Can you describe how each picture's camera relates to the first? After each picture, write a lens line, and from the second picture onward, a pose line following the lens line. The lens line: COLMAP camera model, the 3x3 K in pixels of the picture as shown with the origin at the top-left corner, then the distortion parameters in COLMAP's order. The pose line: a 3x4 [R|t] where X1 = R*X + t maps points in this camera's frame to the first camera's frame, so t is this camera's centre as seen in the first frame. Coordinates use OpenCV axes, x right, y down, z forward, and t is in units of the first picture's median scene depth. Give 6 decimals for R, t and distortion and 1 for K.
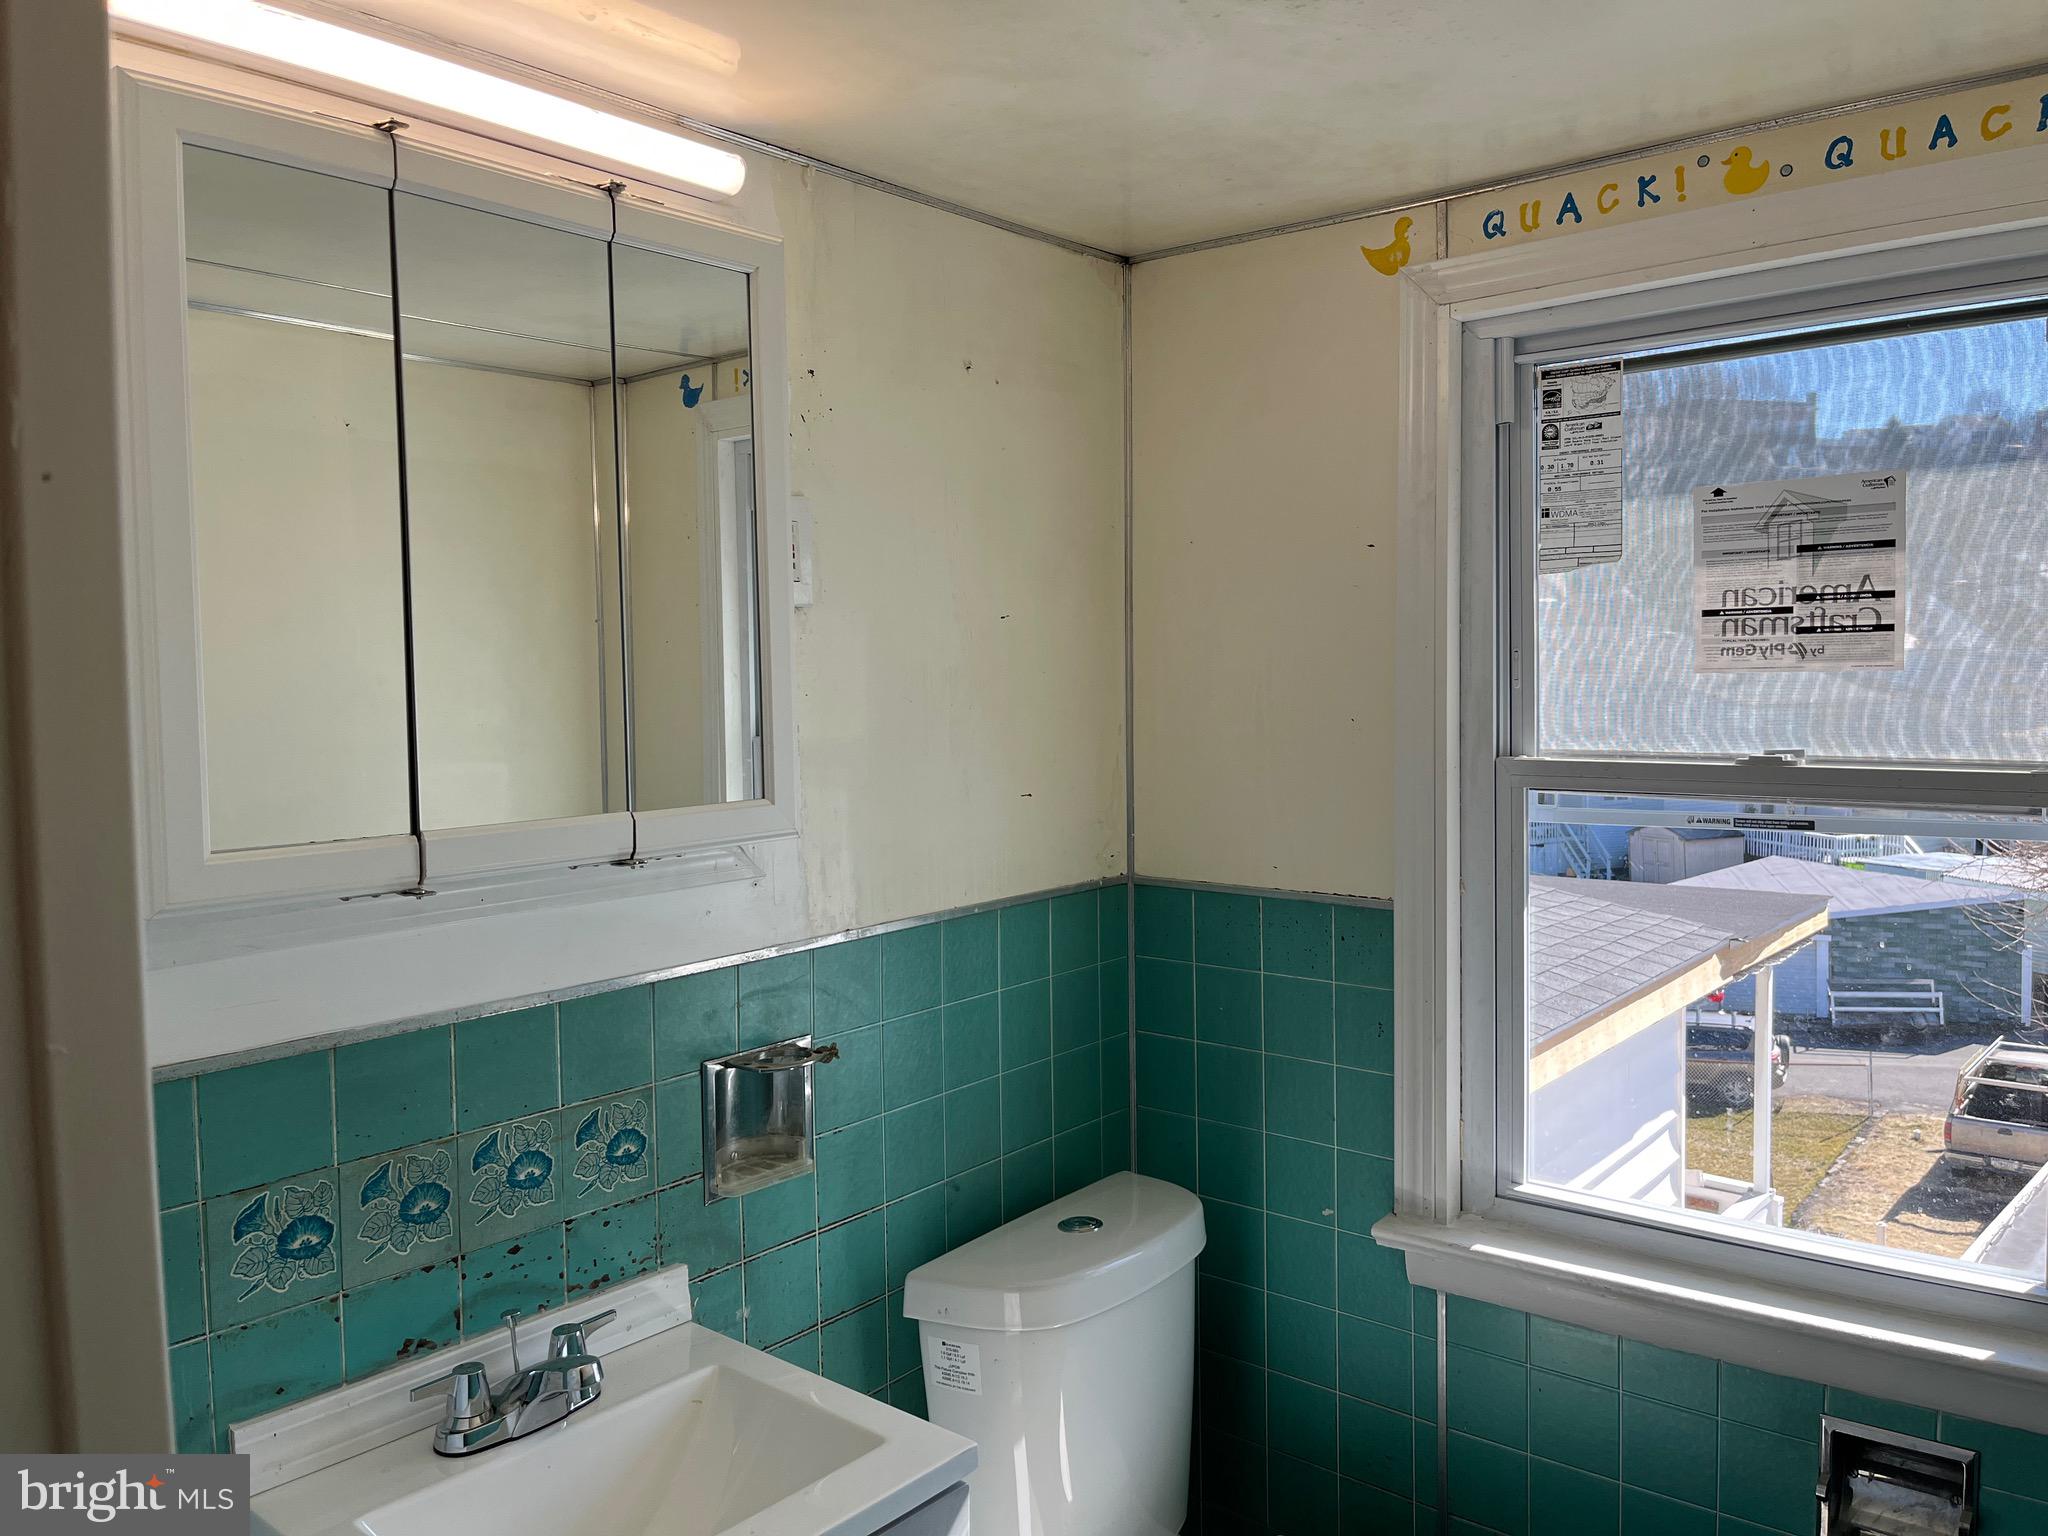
lens RADIAL K [[1531.7, 0, 1032.2], [0, 1531.7, 745.9], [0, 0, 1]] dist [0.015230, -0.027710]
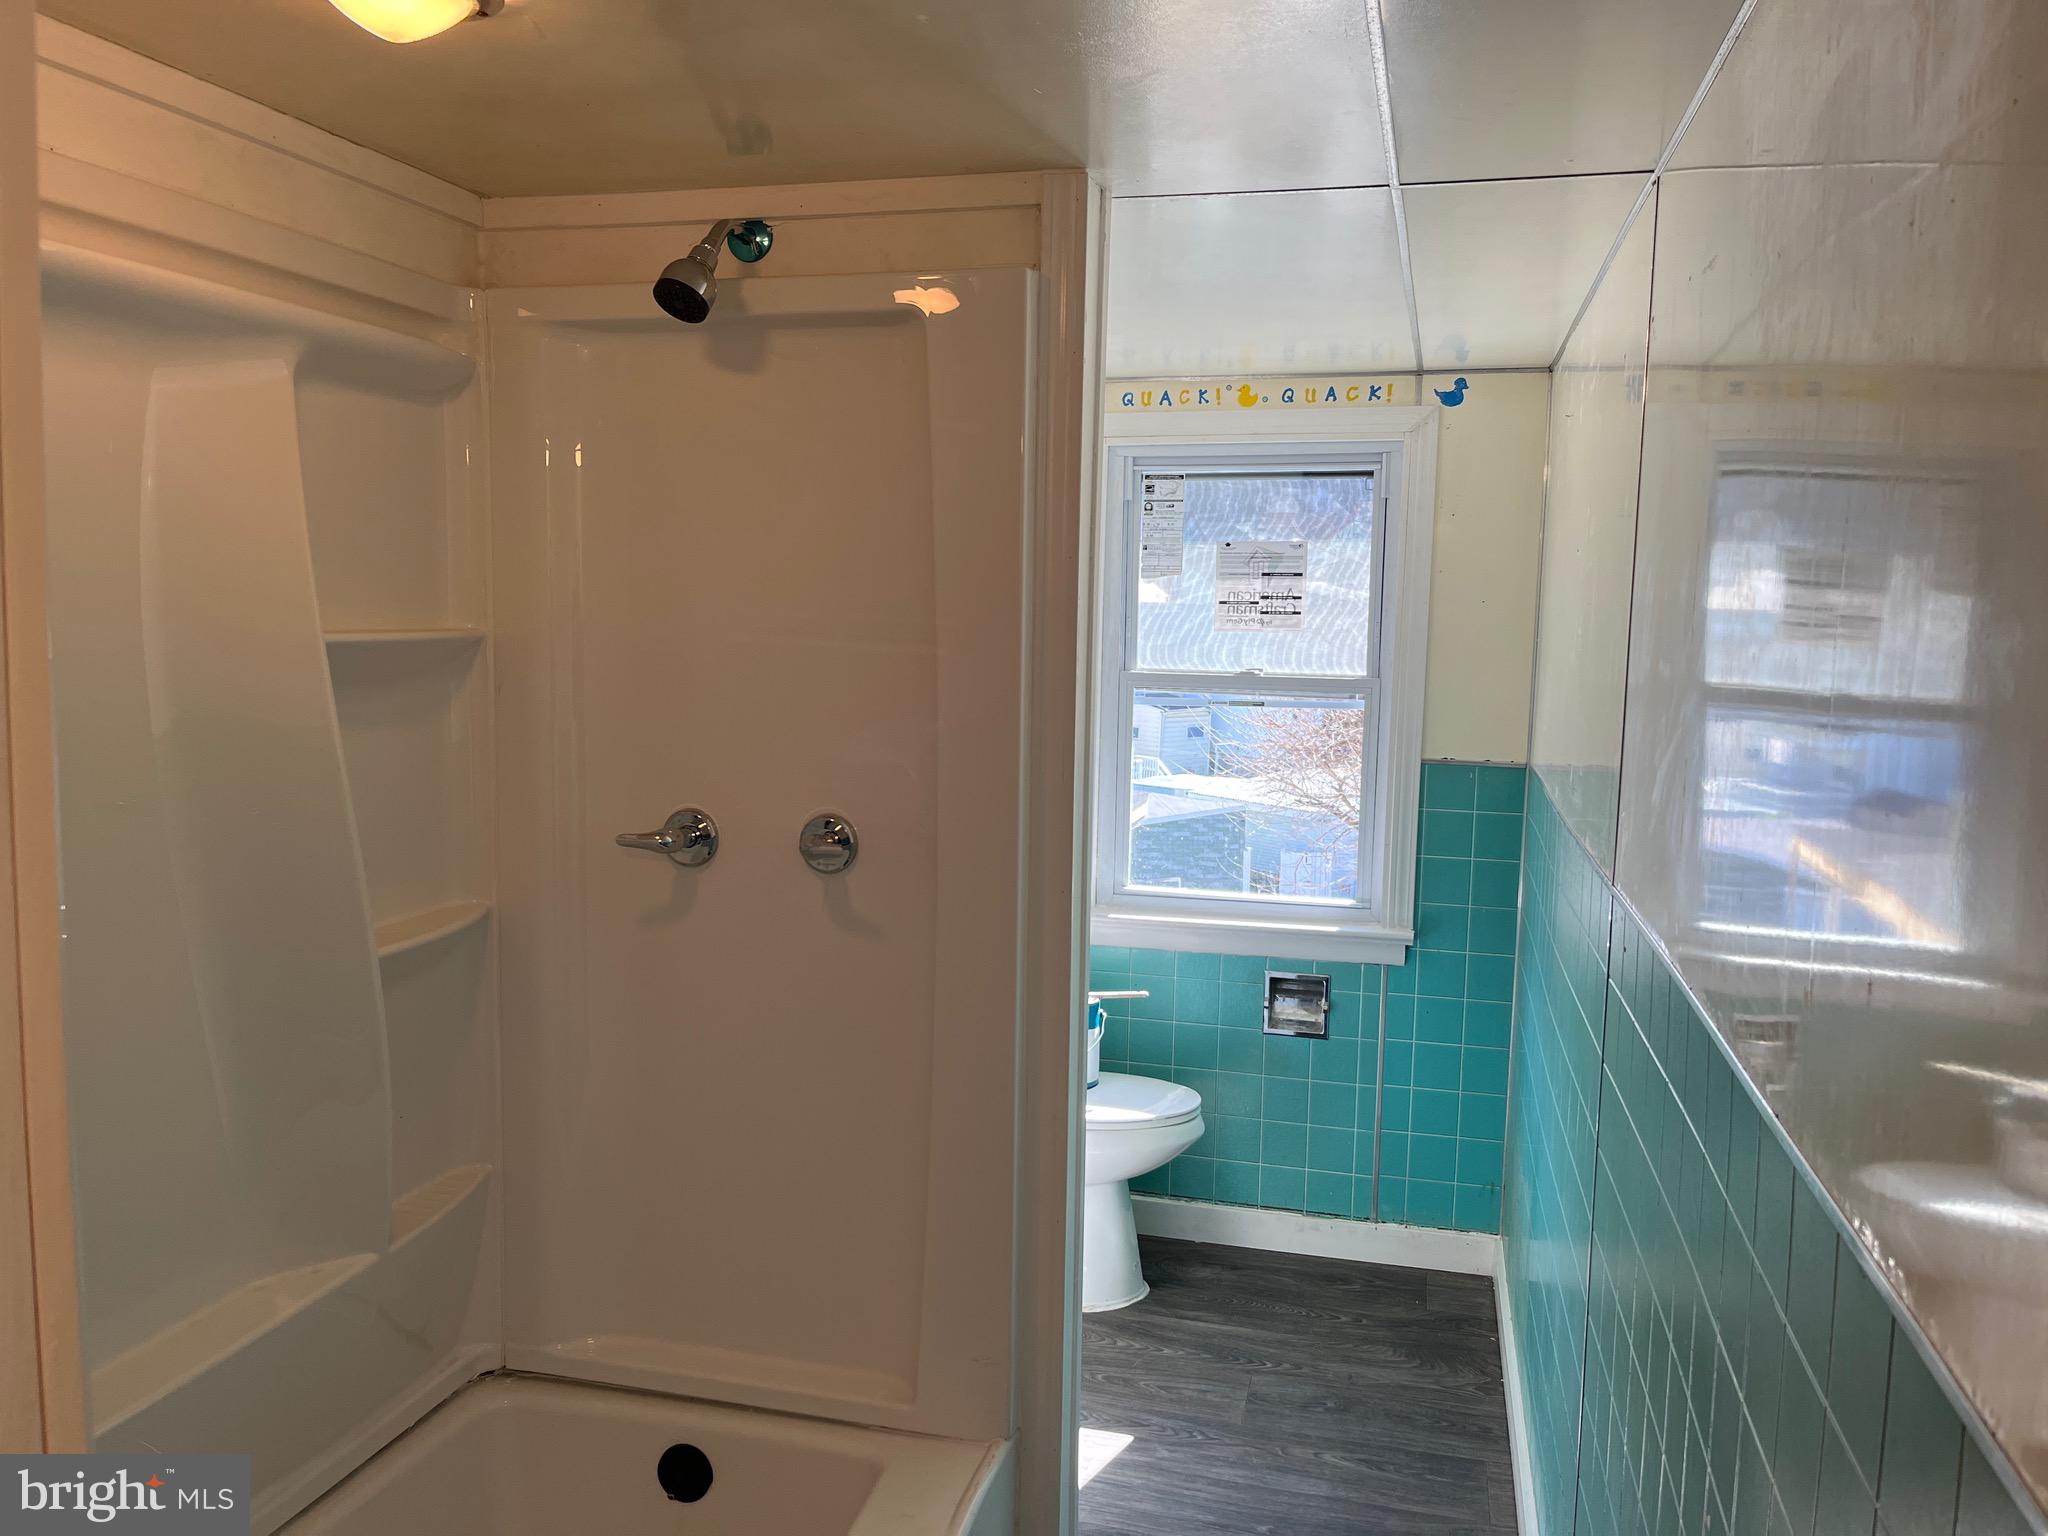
lens RADIAL K [[1531.7, 0, 1018.2], [0, 1531.7, 775.0], [0, 0, 1]] dist [0.015230, -0.027710]
pose [[0.909261, -0.013999, 0.415991, -0.692296], [-0.012194, 0.998109, 0.060241, 0.025871], [-0.416048, -0.059847, 0.907371, -0.801524]]
